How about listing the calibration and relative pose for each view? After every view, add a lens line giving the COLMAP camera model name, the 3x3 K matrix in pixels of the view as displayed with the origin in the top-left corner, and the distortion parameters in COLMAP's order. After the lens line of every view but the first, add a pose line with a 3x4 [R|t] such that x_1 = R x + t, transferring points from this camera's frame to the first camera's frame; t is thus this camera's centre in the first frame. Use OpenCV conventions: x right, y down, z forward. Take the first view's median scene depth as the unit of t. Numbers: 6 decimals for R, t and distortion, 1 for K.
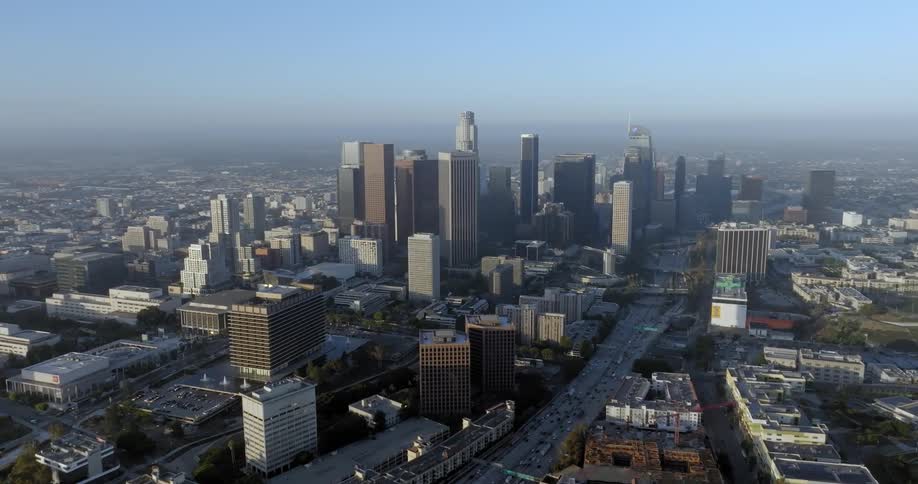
lens RADIAL K [[649.1, 0, 459.0], [0, 649.1, 242.0], [0, 0, 1]] dist [0.011385, 0.004638]
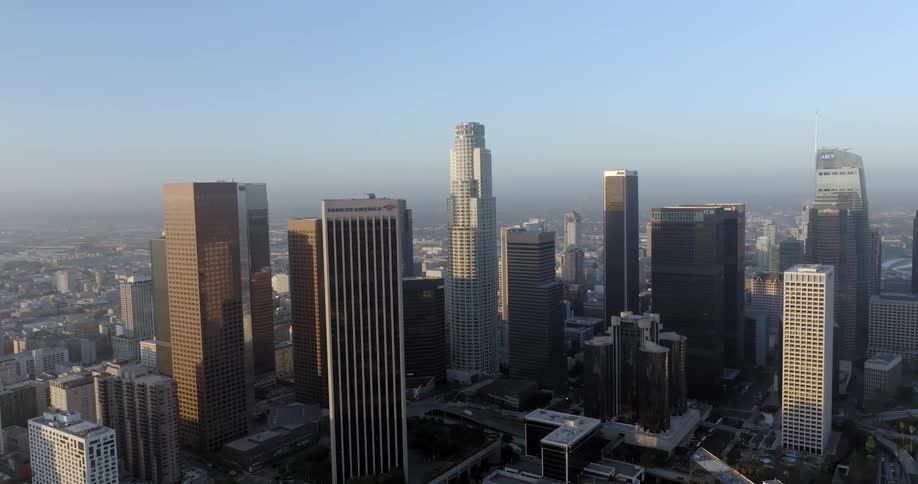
lens RADIAL K [[649.1, 0, 459.0], [0, 649.1, 242.0], [0, 0, 1]] dist [0.011385, 0.004638]
pose [[0.972396, 0.001010, -0.233335, 0.121324], [-0.021509, 0.996121, -0.085324, -0.062550], [0.232344, 0.087988, 0.968646, 0.499705]]
